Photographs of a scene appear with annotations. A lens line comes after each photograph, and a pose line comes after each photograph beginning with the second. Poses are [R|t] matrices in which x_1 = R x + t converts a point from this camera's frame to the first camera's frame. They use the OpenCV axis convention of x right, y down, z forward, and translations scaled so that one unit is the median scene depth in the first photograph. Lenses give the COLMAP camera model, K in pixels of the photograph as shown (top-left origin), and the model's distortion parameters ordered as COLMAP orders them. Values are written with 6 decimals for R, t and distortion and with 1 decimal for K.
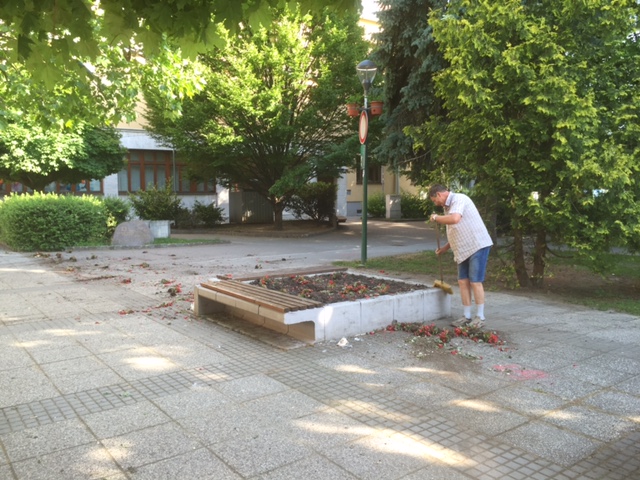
lens RADIAL K [[555.1, 0, 320.0], [0, 555.1, 240.0], [0, 0, 1]] dist [0.082594, -0.115317]
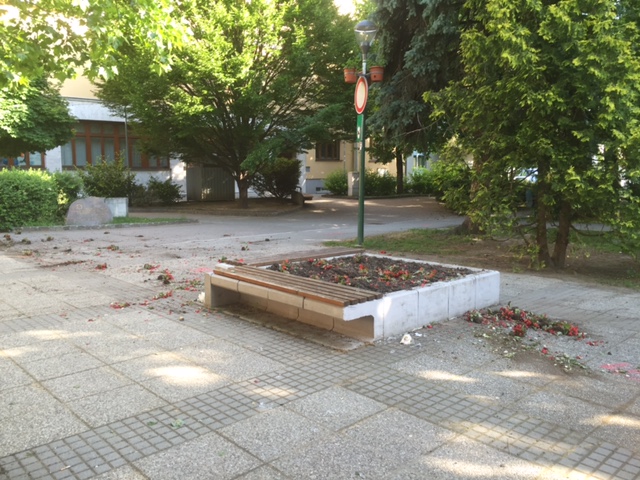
lens RADIAL K [[555.1, 0, 320.0], [0, 555.1, 240.0], [0, 0, 1]] dist [0.082594, -0.115317]
pose [[0.994203, -0.007685, 0.107241, -0.131474], [0.003620, 0.999269, 0.038045, 0.000419], [-0.107455, -0.037437, 0.993505, 0.134223]]
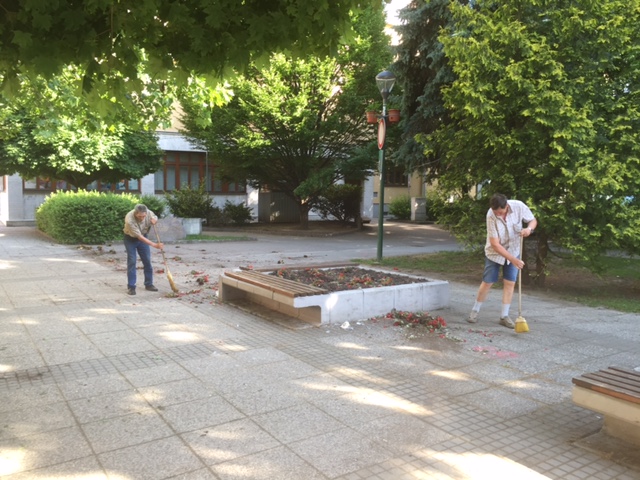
lens RADIAL K [[555.1, 0, 320.0], [0, 555.1, 240.0], [0, 0, 1]] dist [0.082594, -0.115317]
pose [[0.998223, 0.020485, -0.055951, 0.036223], [-0.020672, 0.999782, -0.002761, 0.009955], [0.055882, 0.003913, 0.998430, -0.101986]]
